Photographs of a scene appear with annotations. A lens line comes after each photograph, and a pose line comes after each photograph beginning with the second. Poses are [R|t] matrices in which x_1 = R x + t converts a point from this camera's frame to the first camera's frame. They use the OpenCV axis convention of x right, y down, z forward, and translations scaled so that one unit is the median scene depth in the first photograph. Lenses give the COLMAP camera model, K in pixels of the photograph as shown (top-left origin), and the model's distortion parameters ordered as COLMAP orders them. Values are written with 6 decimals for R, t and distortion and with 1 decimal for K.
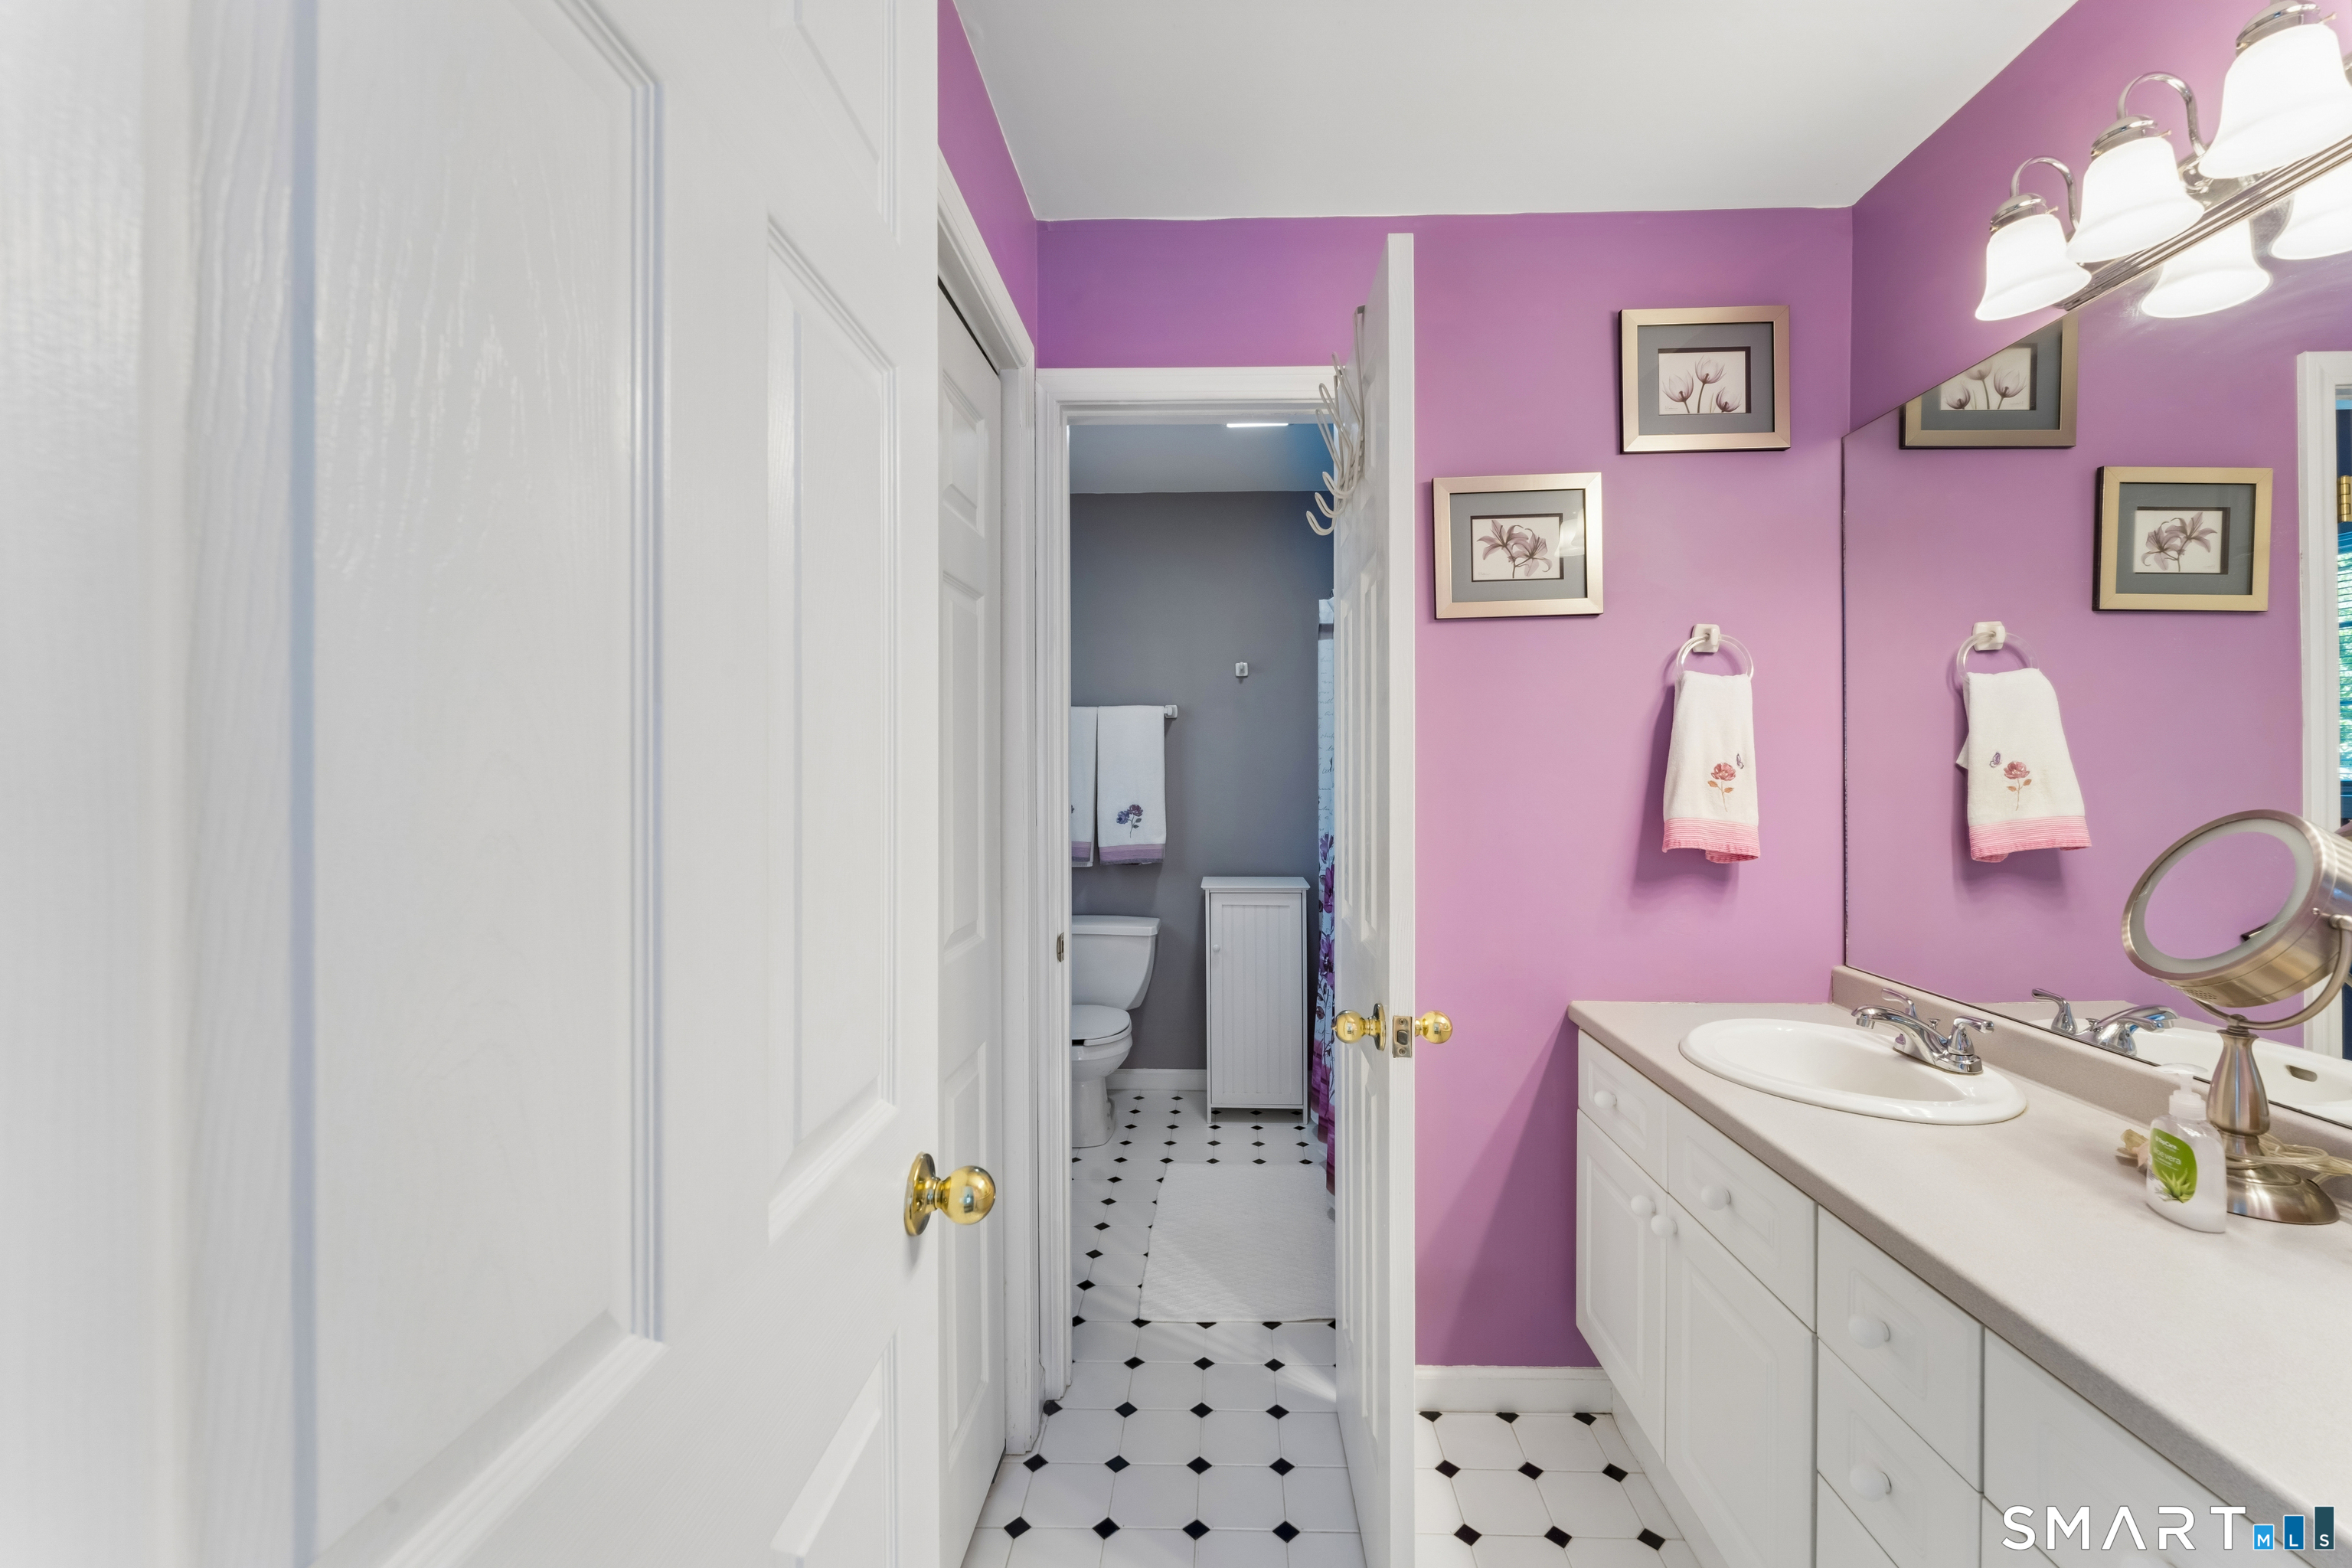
lens RADIAL K [[954.2, 0, 1196.1], [0, 954.2, 766.2], [0, 0, 1]] dist [-0.003310, -0.000963]
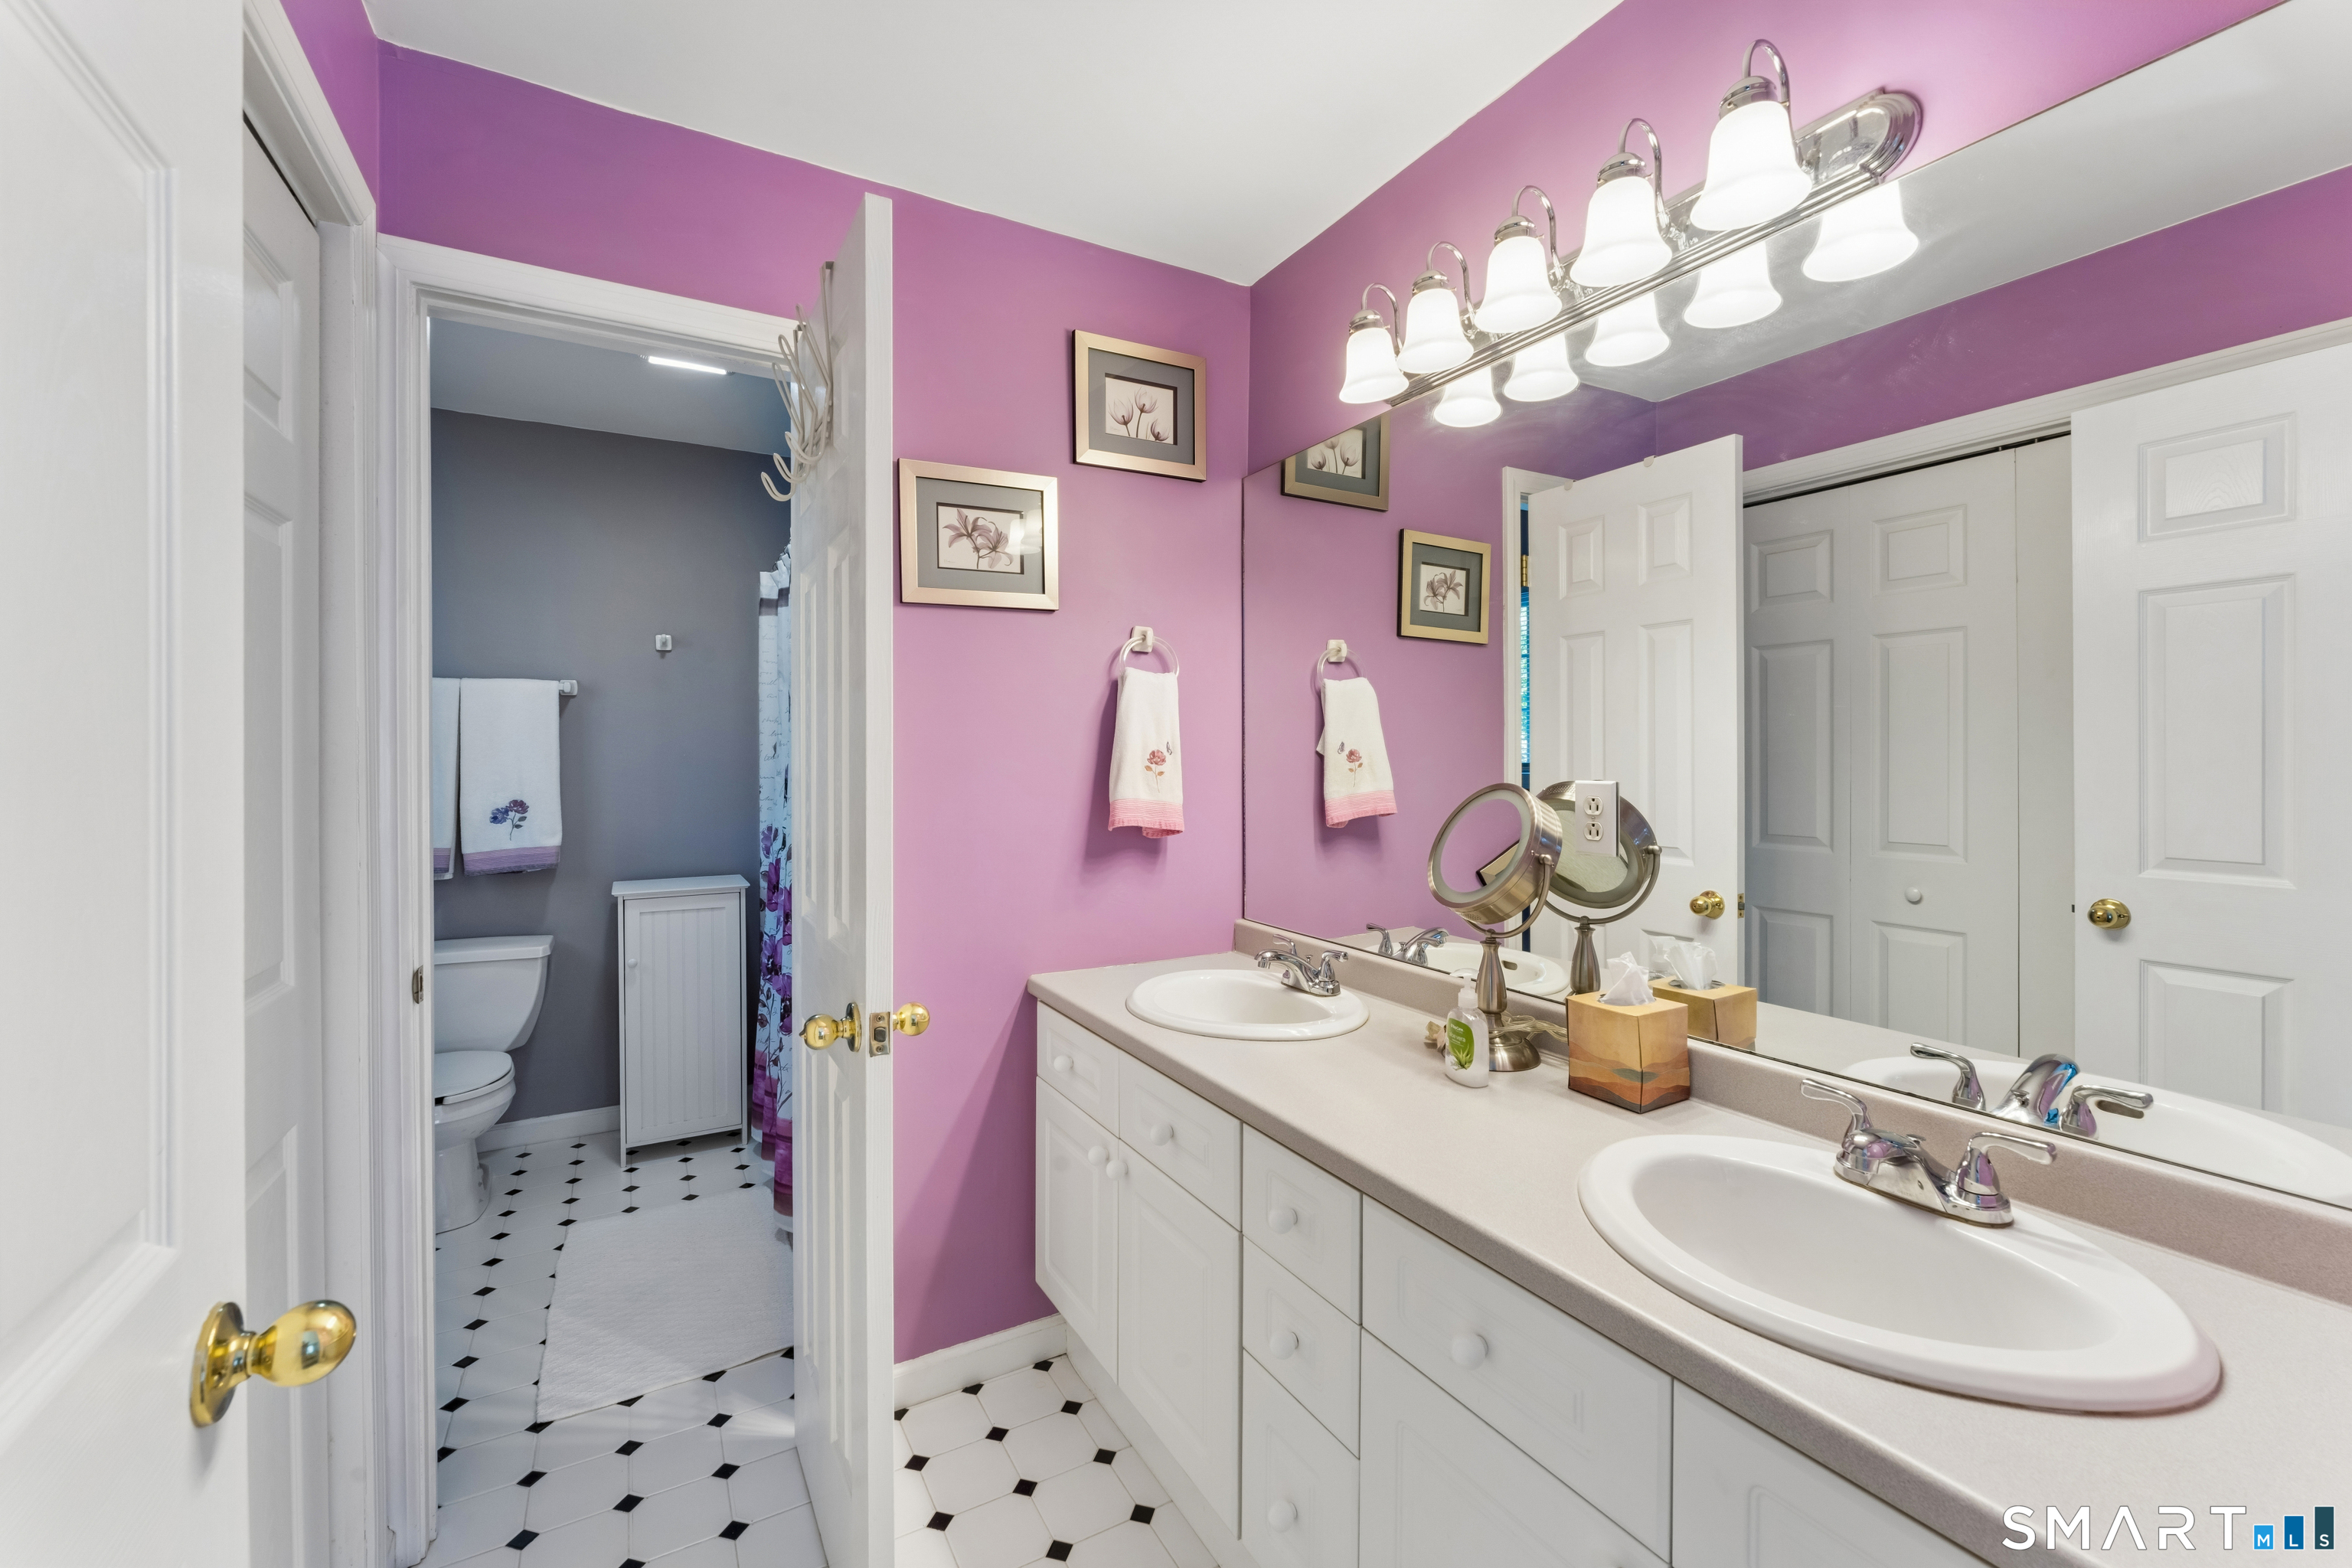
lens RADIAL K [[954.2, 0, 1164.7], [0, 954.2, 757.0], [0, 0, 1]] dist [-0.003310, -0.000963]
pose [[0.855156, -0.001883, 0.518367, -0.027084], [-0.000277, 0.999992, 0.004090, 0.000390], [-0.518371, -0.003642, 0.855148, 0.022571]]
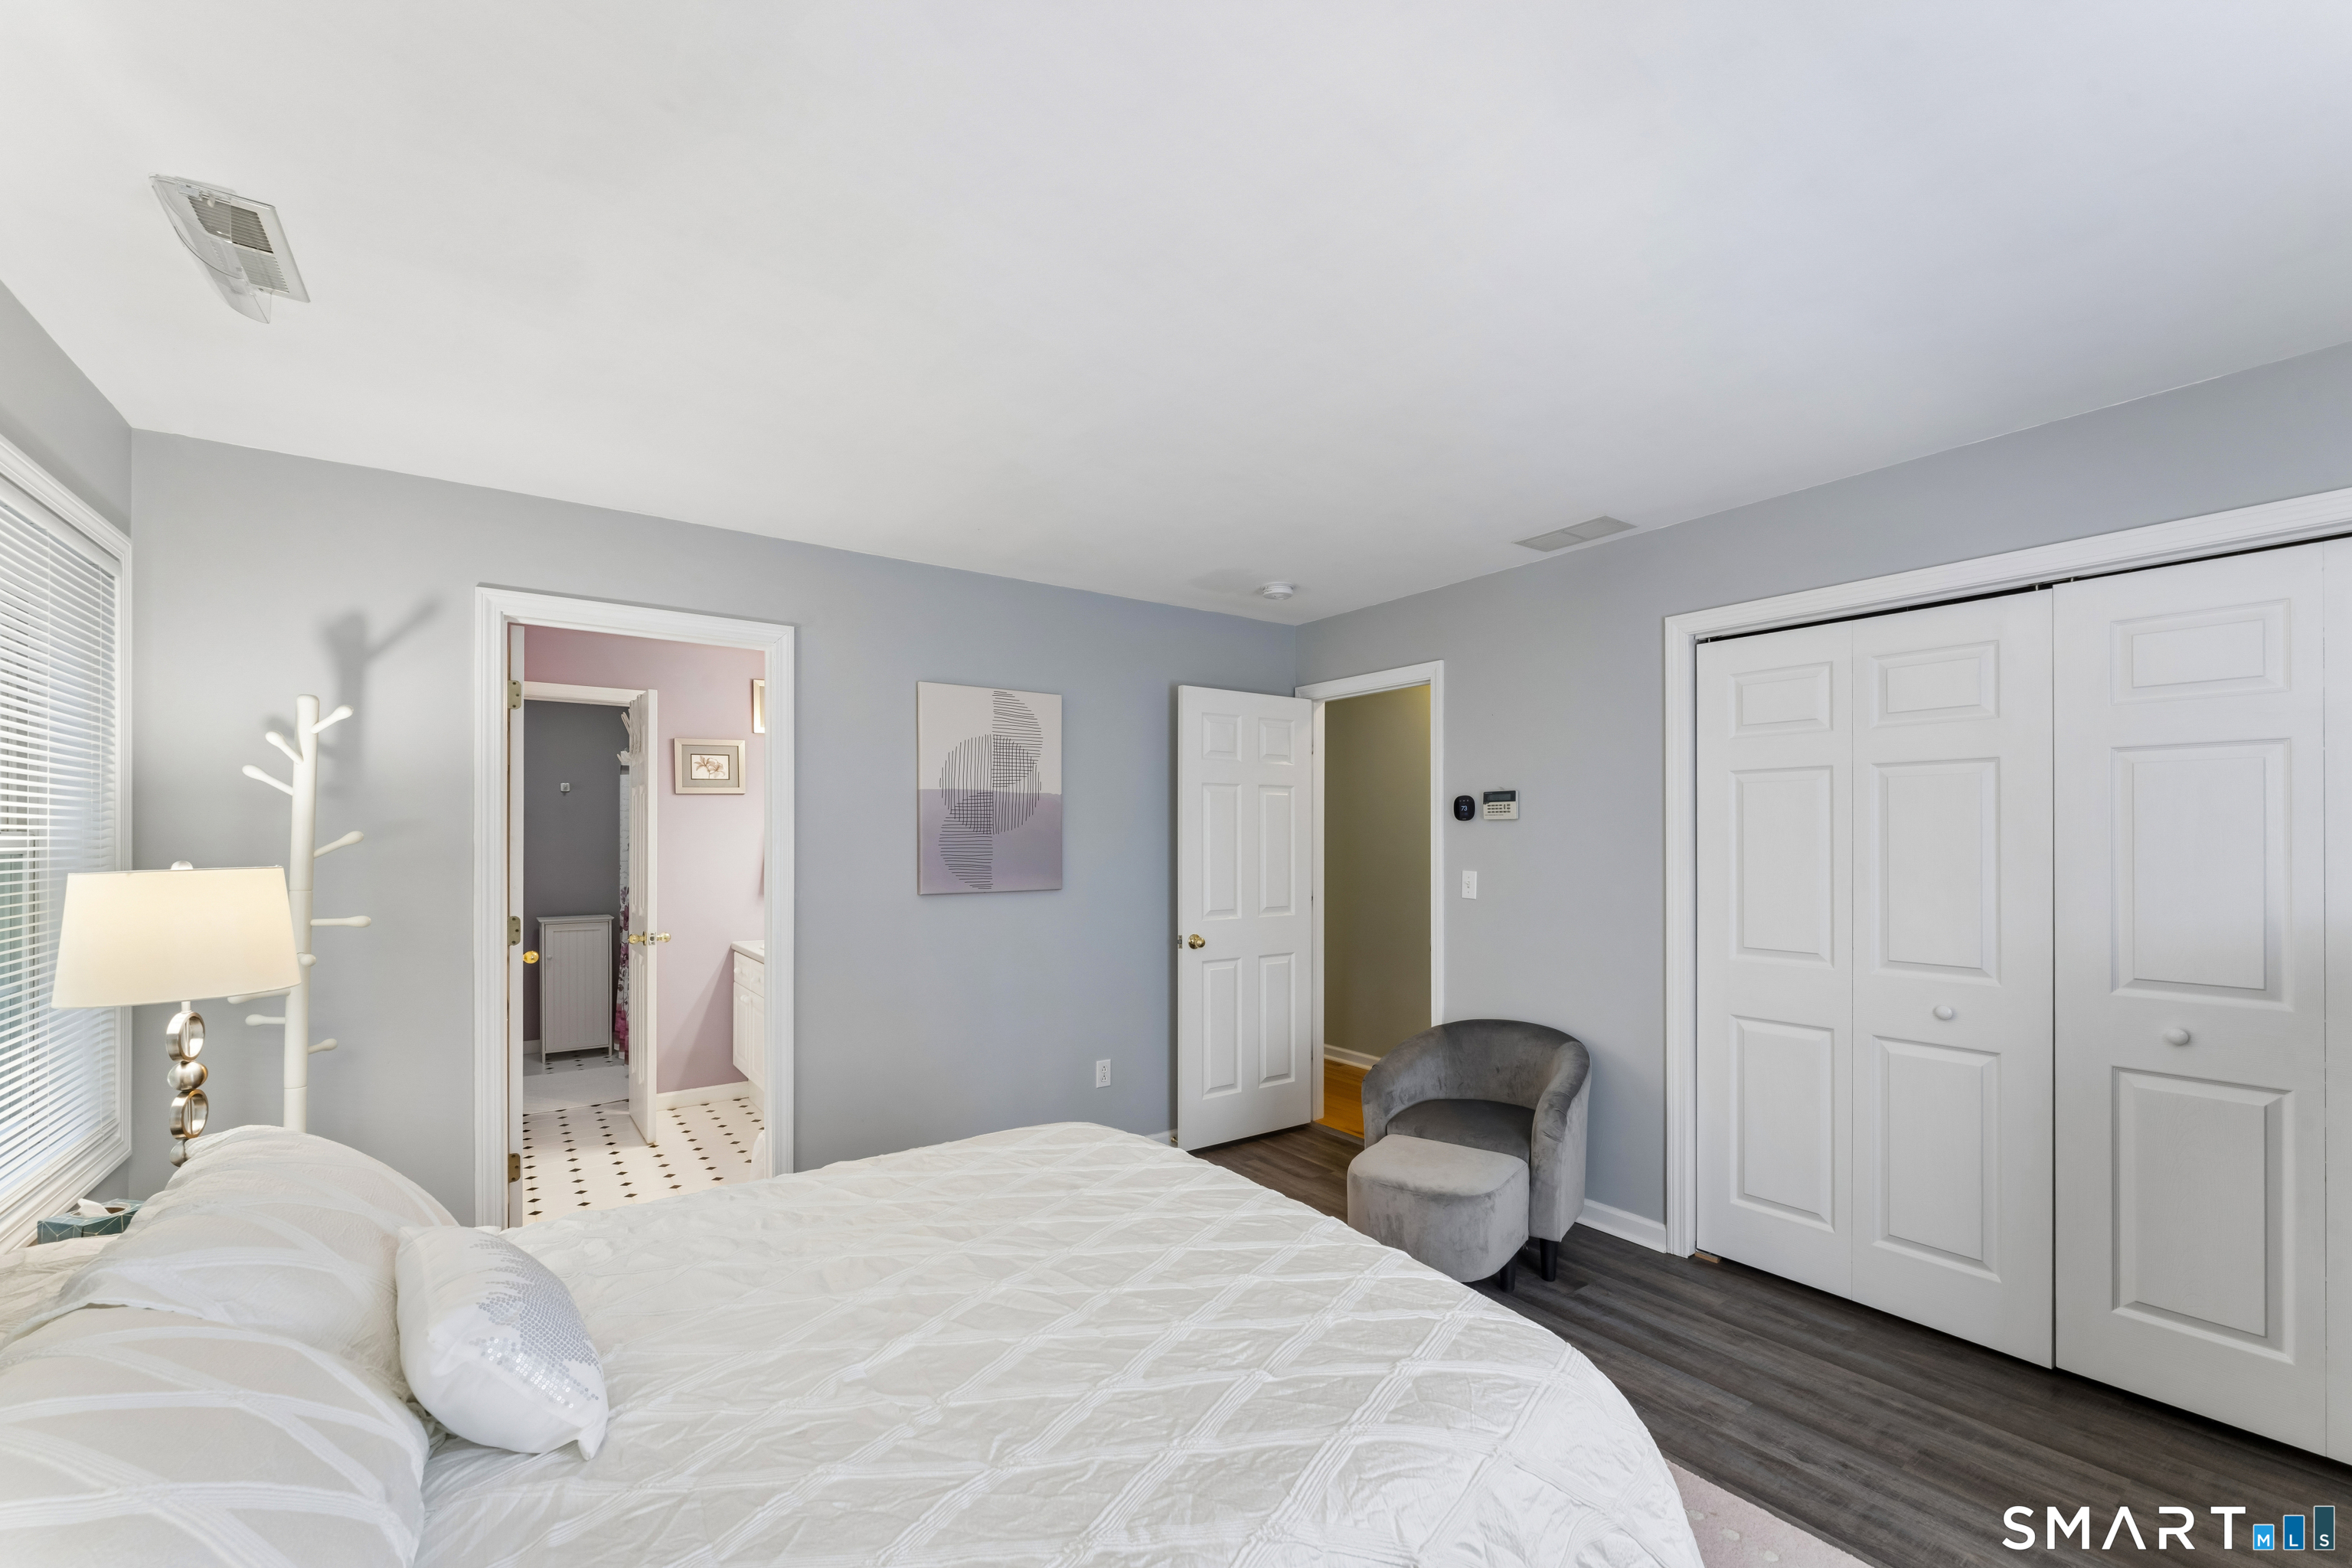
lens RADIAL K [[954.2, 0, 1185.2], [0, 954.2, 841.9], [0, 0, 1]] dist [-0.003310, -0.000963]
pose [[0.784028, 0.002241, 0.620722, -0.267286], [-0.005424, 0.999980, 0.003240, -0.043407], [-0.620702, -0.005907, 0.784024, -1.894733]]
